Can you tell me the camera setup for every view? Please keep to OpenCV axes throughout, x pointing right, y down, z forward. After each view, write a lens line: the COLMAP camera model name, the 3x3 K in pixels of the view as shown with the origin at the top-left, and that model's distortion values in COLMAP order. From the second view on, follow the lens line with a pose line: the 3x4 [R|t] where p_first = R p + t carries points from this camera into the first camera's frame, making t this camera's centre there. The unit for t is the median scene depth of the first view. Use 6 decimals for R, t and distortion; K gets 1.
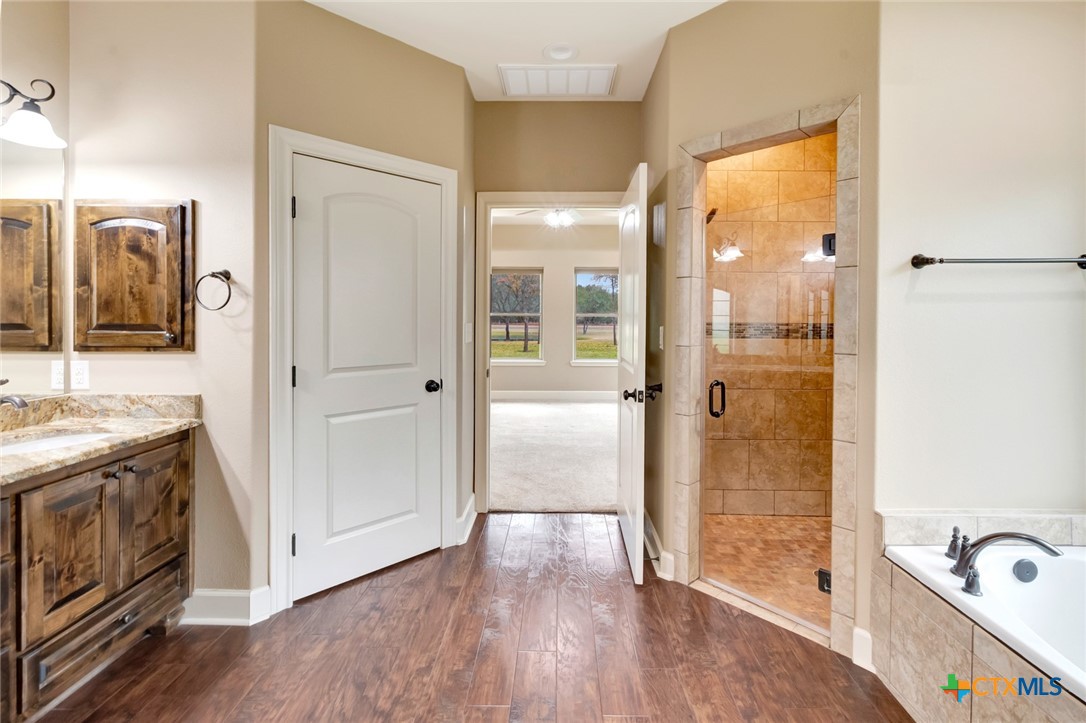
lens RADIAL K [[498.4, 0, 546.2], [0, 498.4, 319.0], [0, 0, 1]] dist [-0.000581, -0.000662]
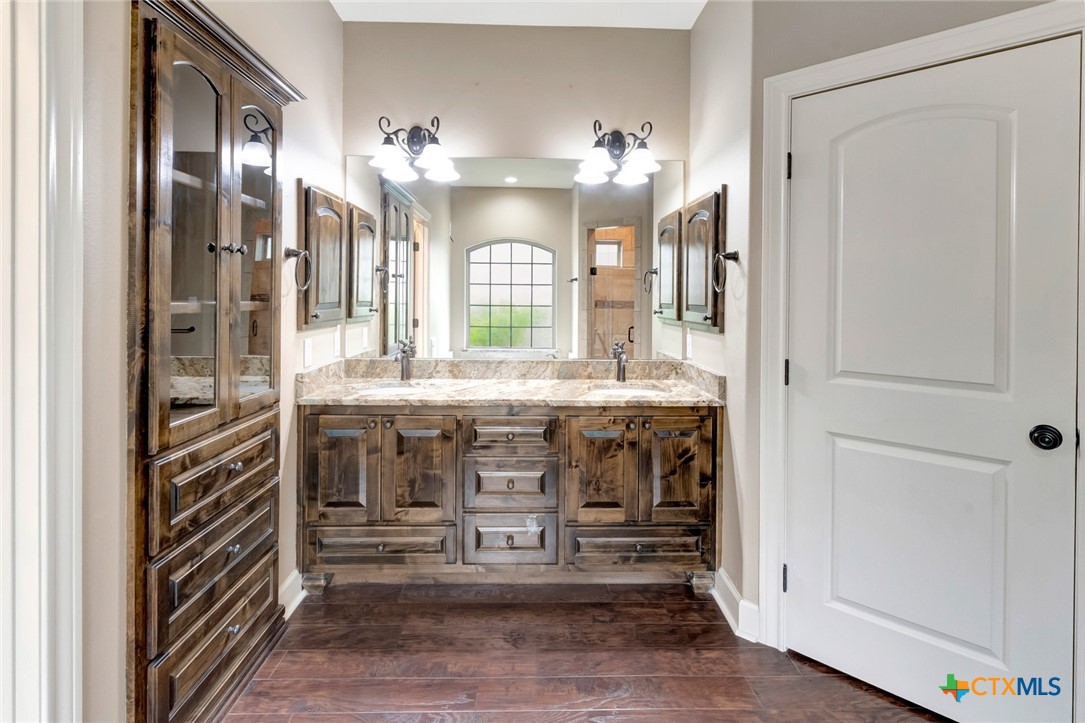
lens RADIAL K [[539.5, 0, 543.8], [0, 539.5, 299.6], [0, 0, 1]] dist [-0.000293, -0.000866]
pose [[0.039233, 0.002453, -0.999227, 0.411739], [-0.013830, 0.999903, 0.001911, -0.000092], [0.999134, 0.013745, 0.039263, 0.640065]]
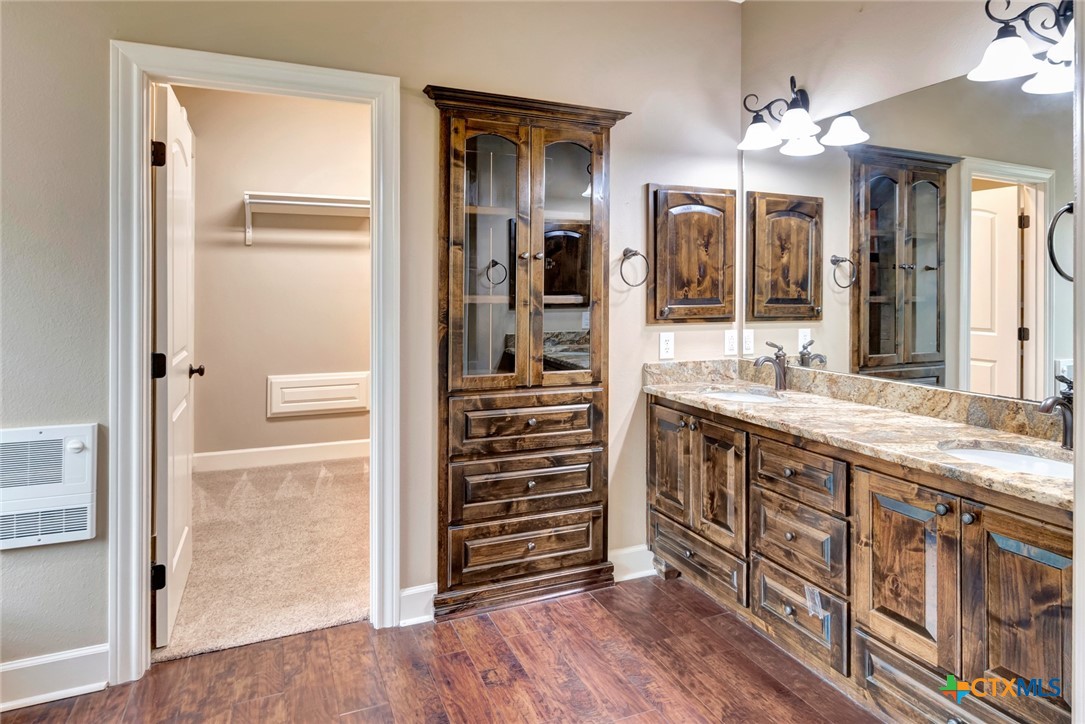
lens RADIAL K [[623.2, 0, 543.3], [0, 623.2, 291.5], [0, 0, 1]] dist [0.000130, -0.000771]
pose [[-0.908711, -0.008265, -0.417345, 0.047714], [-0.011172, 0.999927, 0.004525, -0.003518], [0.417277, 0.008774, -0.908737, 1.399738]]
